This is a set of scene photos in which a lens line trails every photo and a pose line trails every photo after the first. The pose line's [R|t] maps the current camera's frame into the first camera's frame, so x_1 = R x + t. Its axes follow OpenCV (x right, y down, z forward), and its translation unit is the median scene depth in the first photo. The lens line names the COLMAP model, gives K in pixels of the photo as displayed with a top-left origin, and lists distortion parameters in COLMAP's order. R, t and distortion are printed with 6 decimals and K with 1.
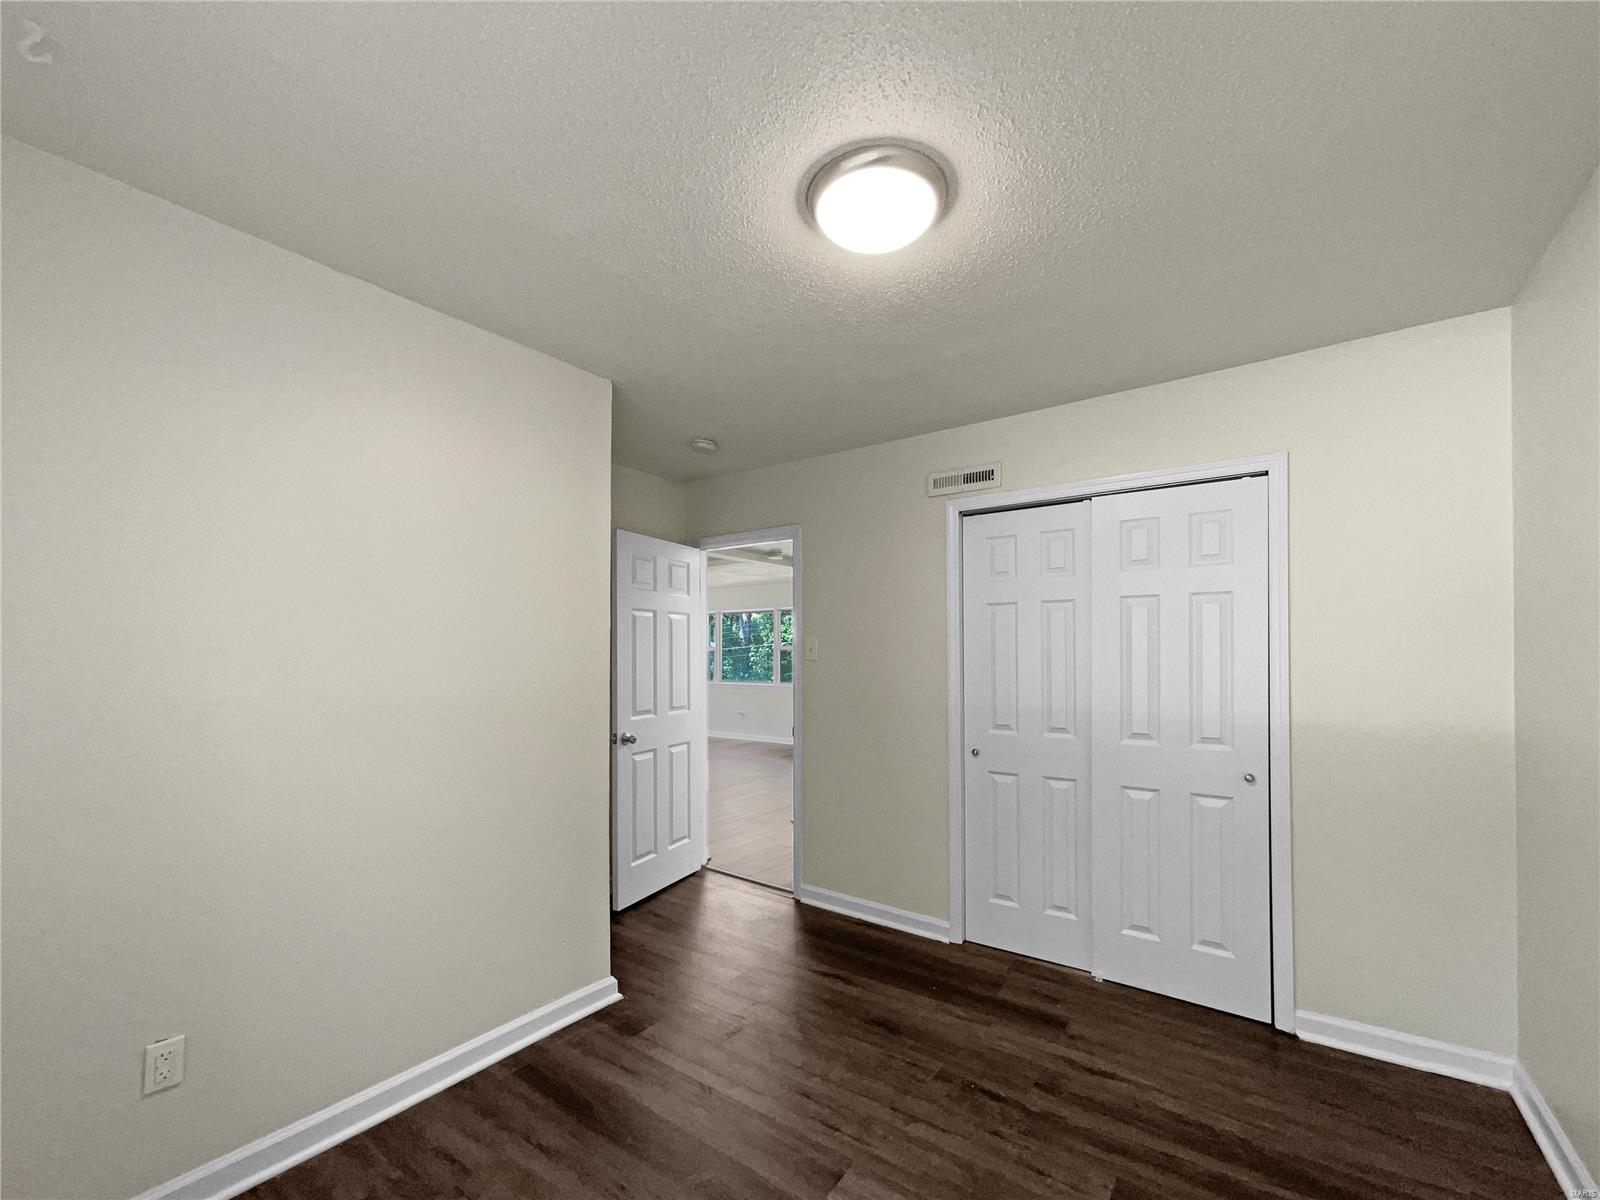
lens RADIAL K [[653.5, 0, 794.7], [0, 653.5, 655.0], [0, 0, 1]] dist [-0.000927, 0.011607]
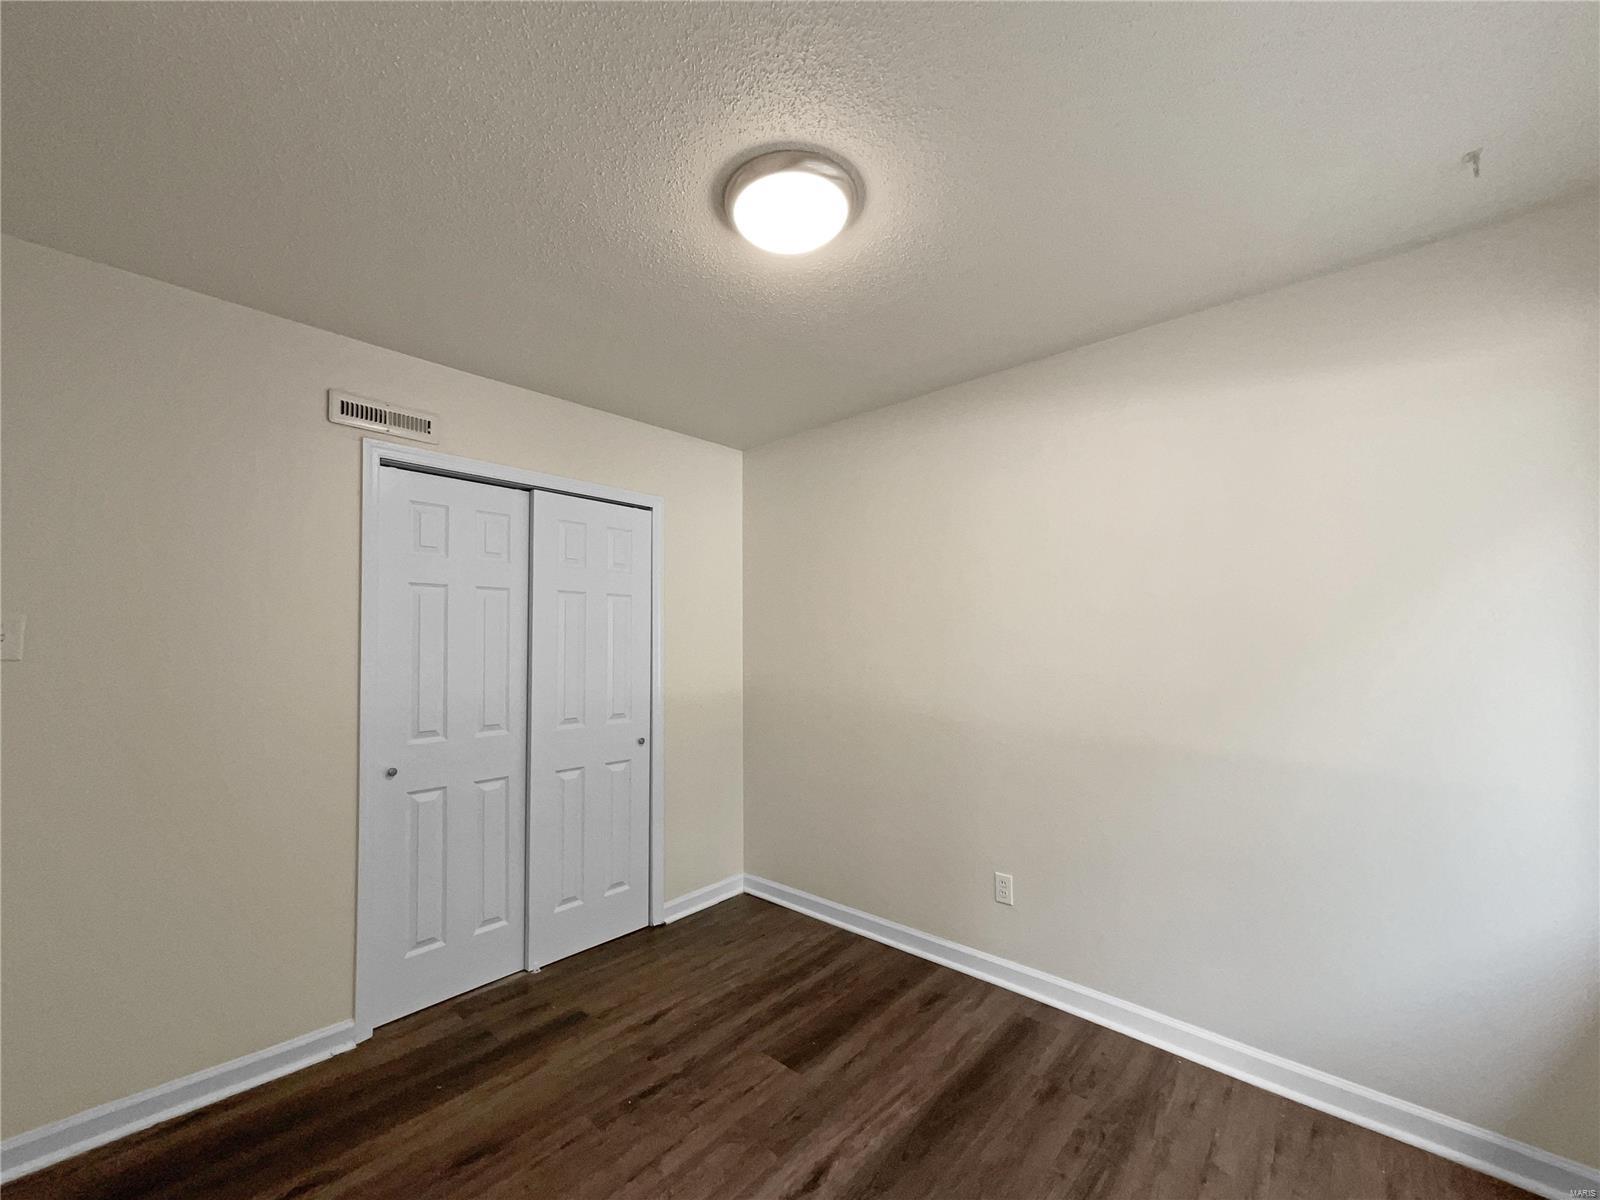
lens RADIAL K [[640.5, 0, 798.7], [0, 640.5, 626.7], [0, 0, 1]] dist [0.001363, 0.000349]
pose [[0.119369, 0.034734, 0.992242, -0.550304], [0.009850, 0.999297, -0.036166, 0.012011], [-0.992801, 0.014091, 0.118943, 0.556995]]
